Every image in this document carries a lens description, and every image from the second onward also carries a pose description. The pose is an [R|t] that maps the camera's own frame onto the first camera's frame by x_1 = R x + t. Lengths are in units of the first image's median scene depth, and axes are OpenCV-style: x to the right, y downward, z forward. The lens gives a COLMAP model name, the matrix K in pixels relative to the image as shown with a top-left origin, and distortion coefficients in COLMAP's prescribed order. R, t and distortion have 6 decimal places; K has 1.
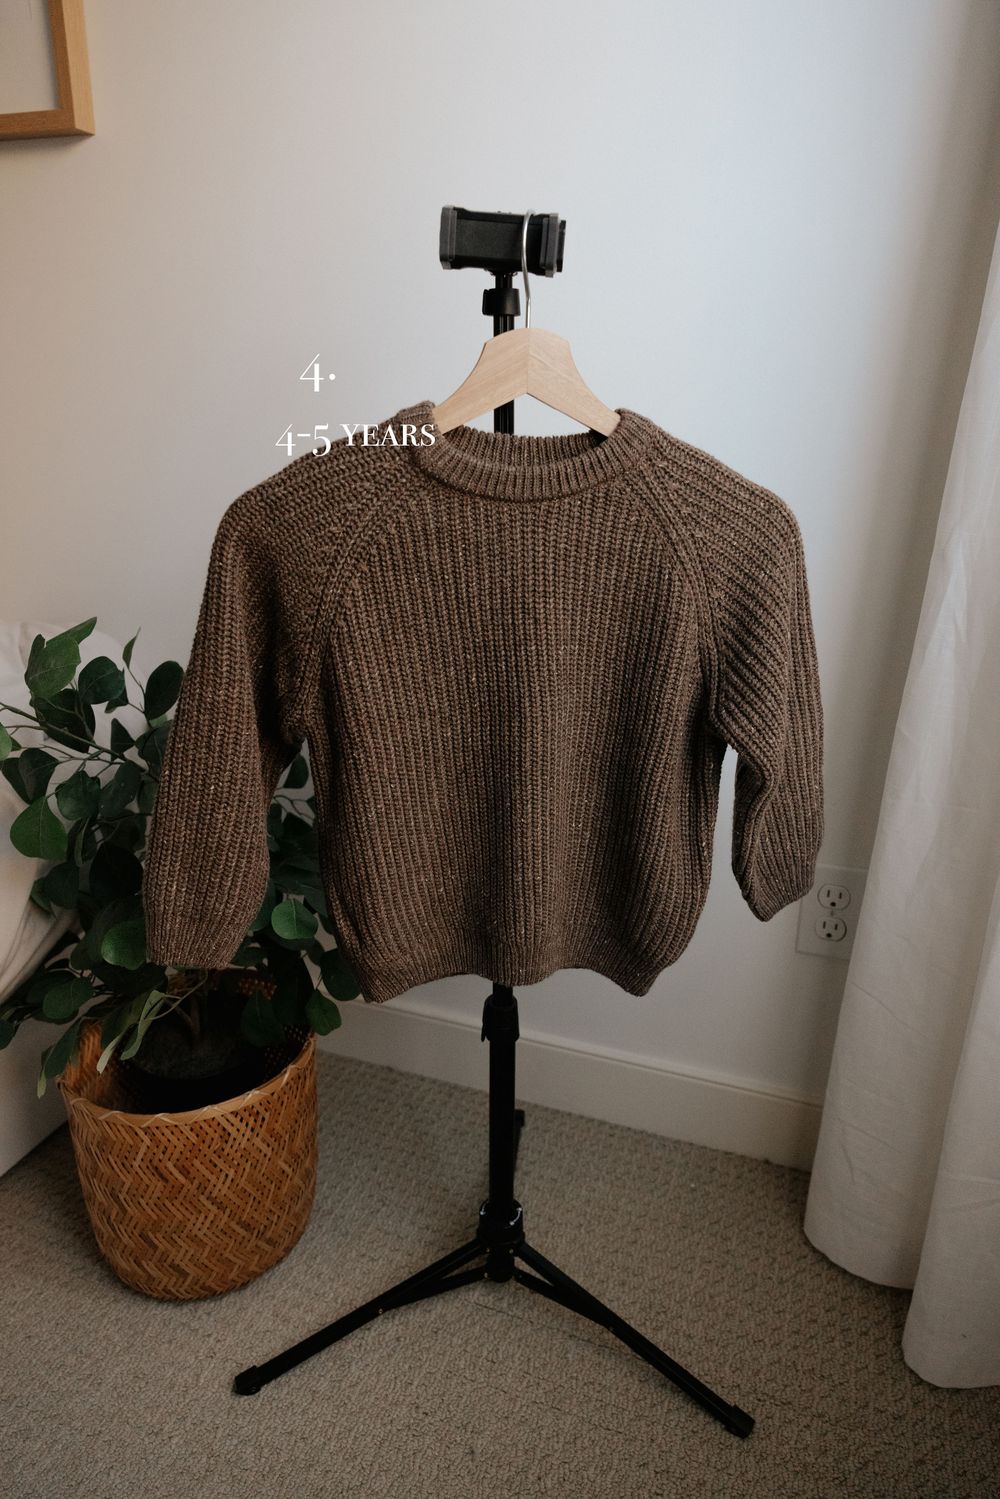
lens RADIAL K [[992.9, 0, 487.9], [0, 992.9, 747.7], [0, 0, 1]] dist [-0.004034, 0.012523]
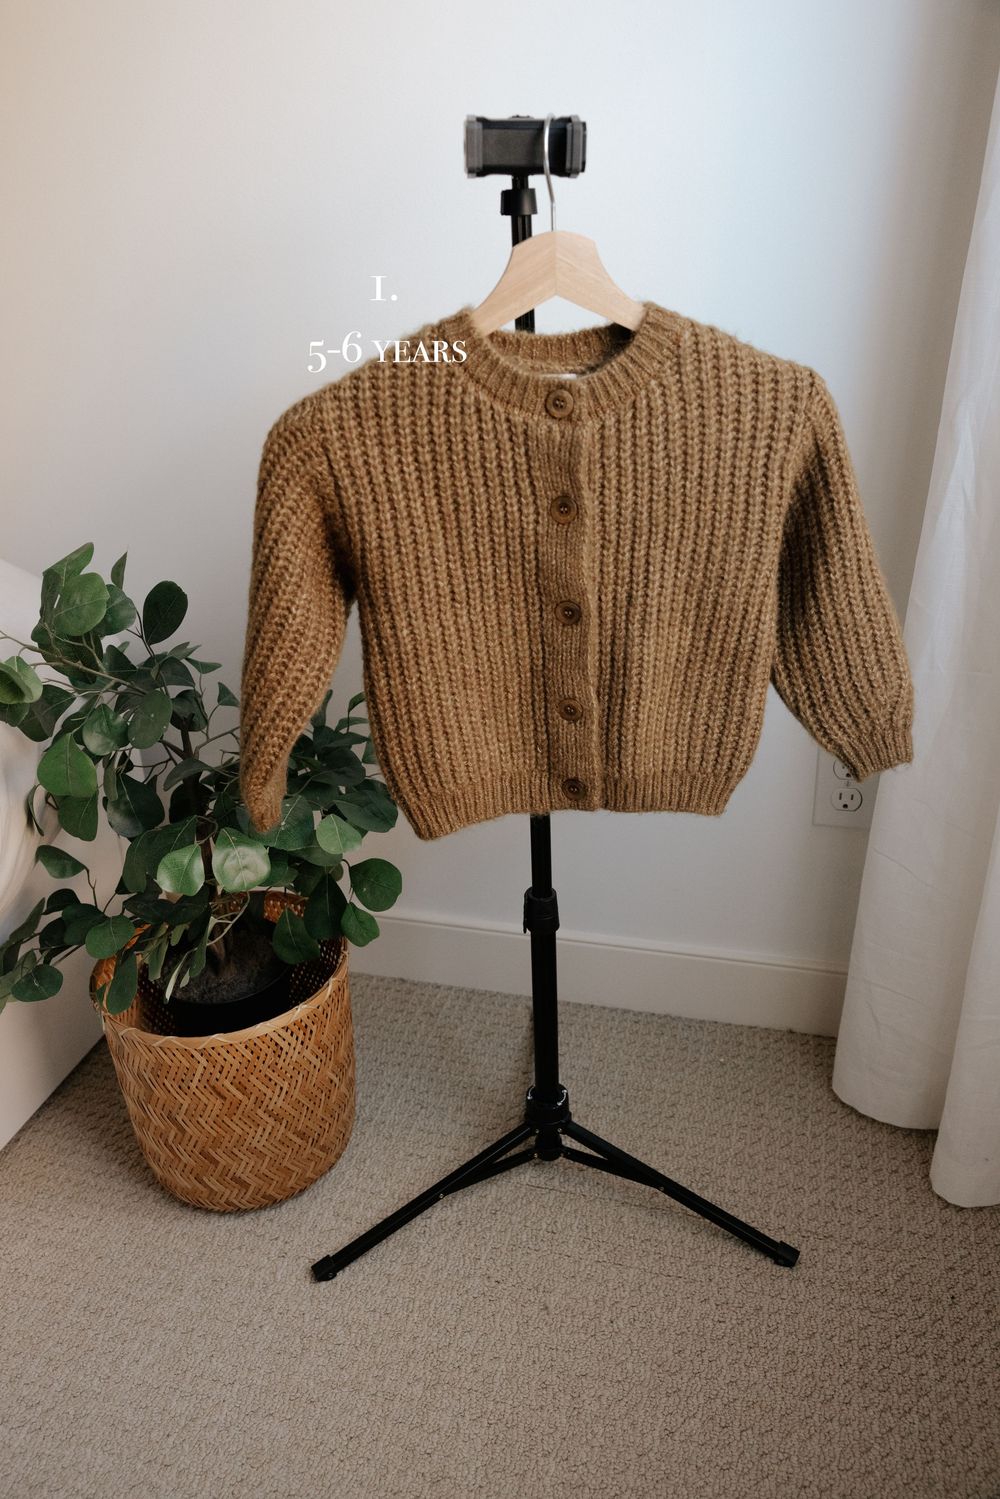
lens RADIAL K [[1155.2, 0, 486.9], [0, 1155.2, 750.7], [0, 0, 1]] dist [-0.028074, 0.031621]
pose [[0.994893, -0.080600, 0.060755, -0.095056], [0.073387, 0.990903, 0.112807, -0.028389], [-0.069295, -0.107772, 0.991758, -0.143184]]
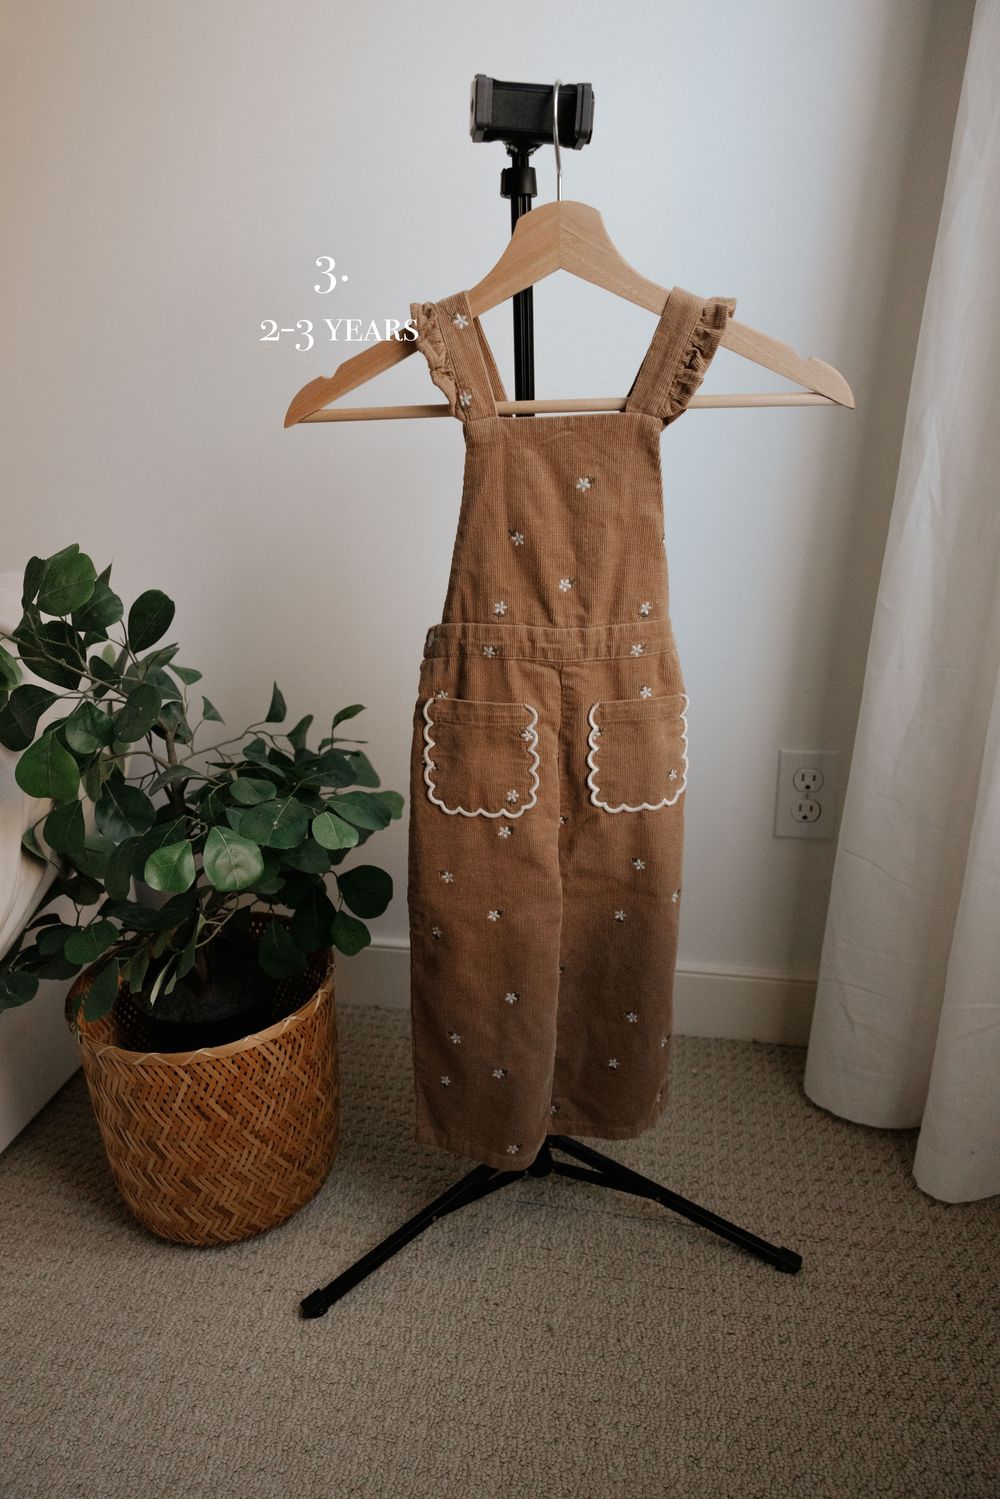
lens RADIAL K [[992.9, 0, 492.6], [0, 992.9, 751.9], [0, 0, 1]] dist [-0.004034, 0.012523]
pose [[0.985152, -0.085727, 0.148747, -0.156629], [0.082363, 0.996191, 0.028646, 0.069538], [-0.150636, -0.015969, 0.988460, 0.001499]]
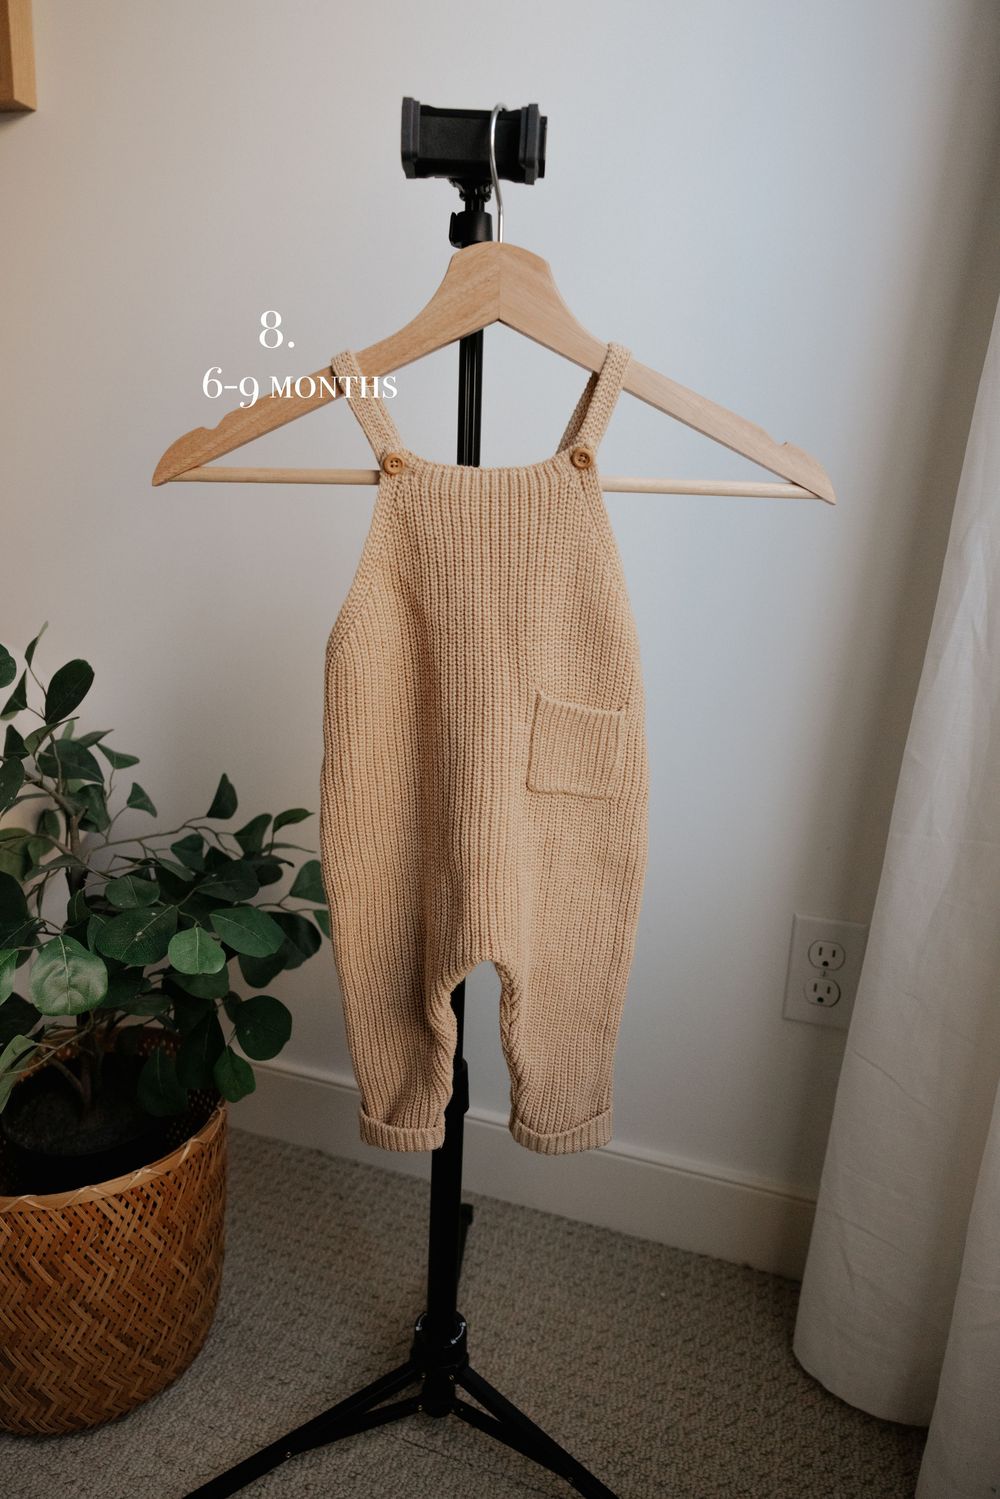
lens RADIAL K [[992.9, 0, 485.5], [0, 992.9, 750.8], [0, 0, 1]] dist [-0.004034, 0.012523]
pose [[0.998883, 0.030306, 0.036253, 0.008135], [-0.027081, 0.995897, -0.086352, 0.059366], [-0.038721, 0.085274, 0.995605, 0.128374]]
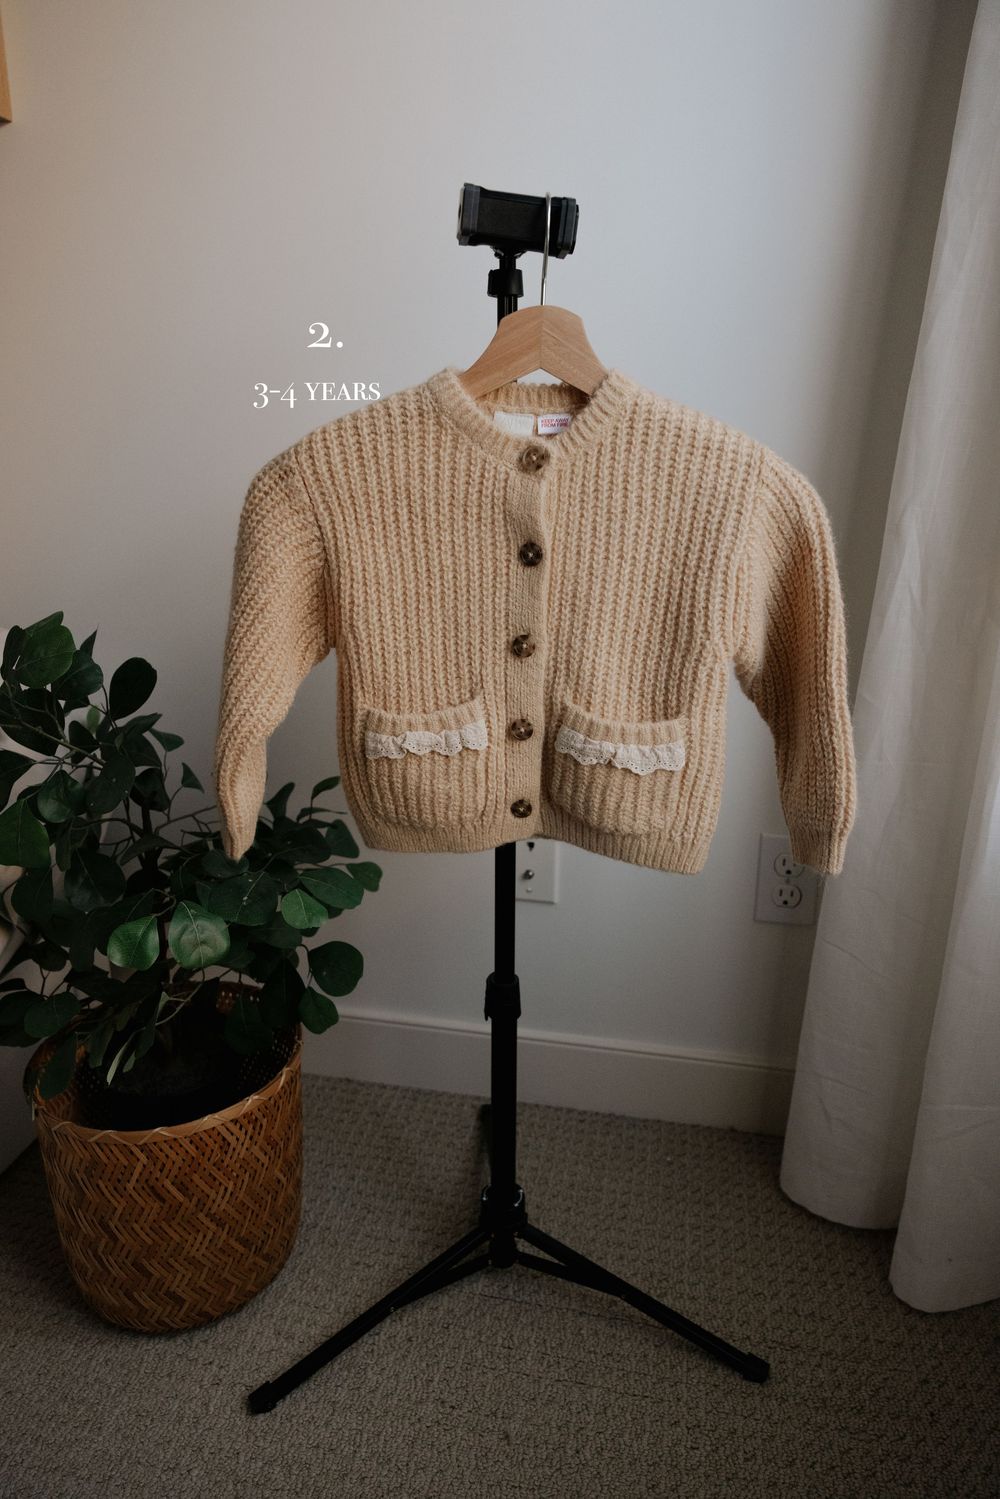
lens RADIAL K [[992.9, 0, 490.7], [0, 992.9, 750.7], [0, 0, 1]] dist [-0.004034, 0.012523]
pose [[0.987301, -0.045187, 0.152300, -0.134370], [0.049812, 0.998402, -0.026689, 0.046217], [-0.150851, 0.033936, 0.987974, 0.001443]]
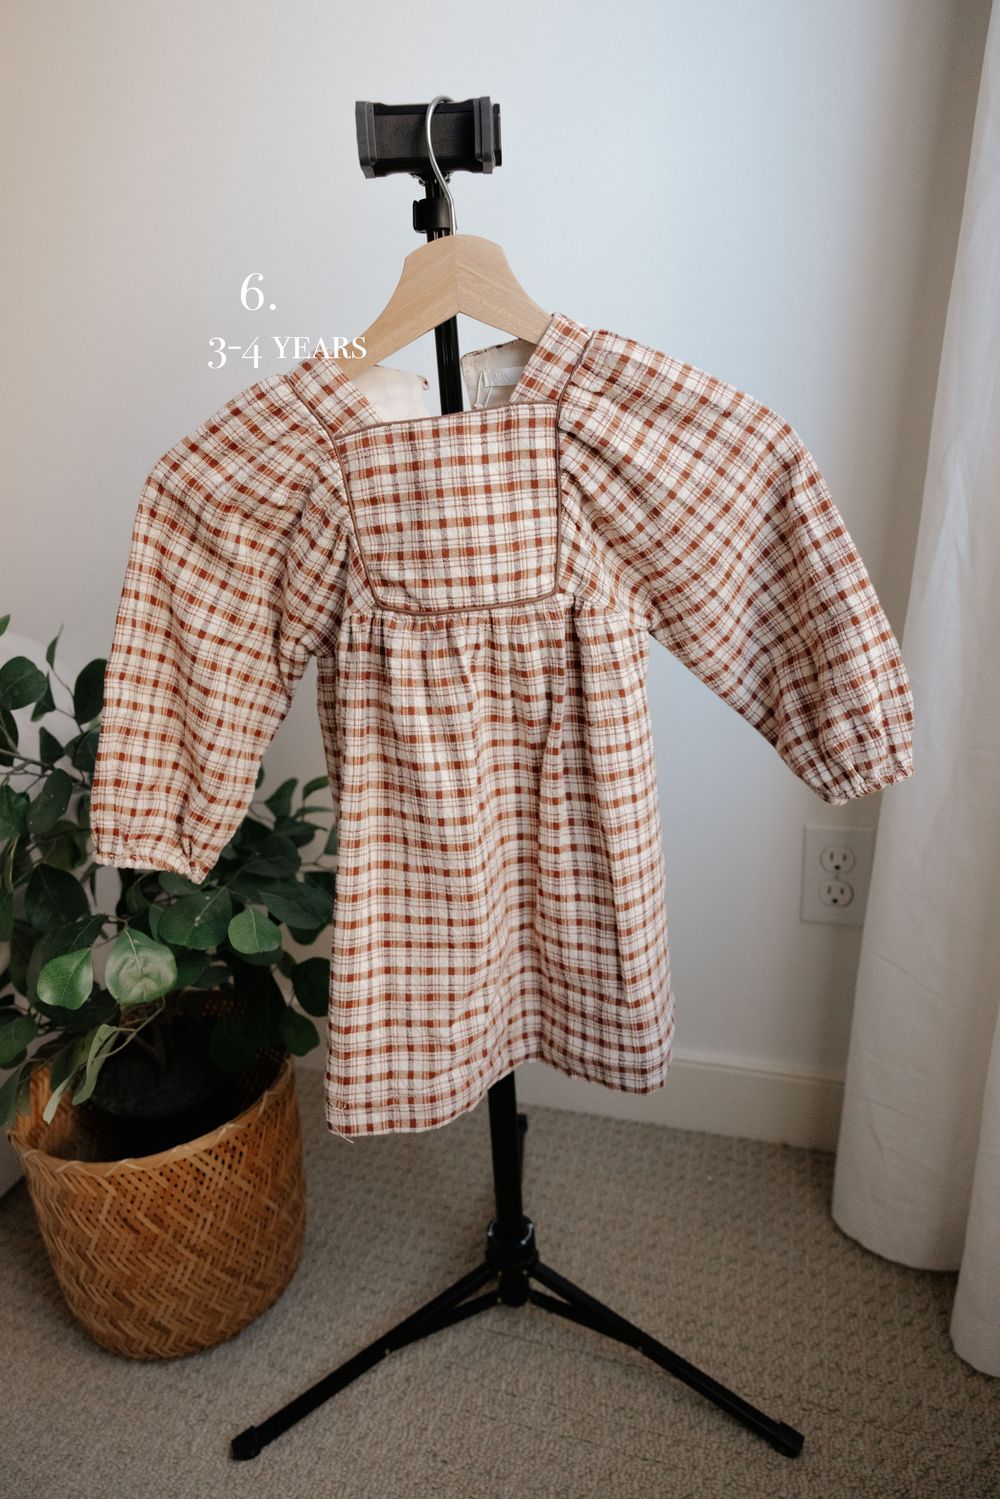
lens RADIAL K [[992.9, 0, 487.7], [0, 992.9, 746.3], [0, 0, 1]] dist [-0.004034, 0.012523]
pose [[0.996502, -0.076337, 0.034000, -0.003887], [0.076101, 0.997067, 0.008171, 0.012552], [-0.034524, -0.005555, 0.999388, 0.086799]]
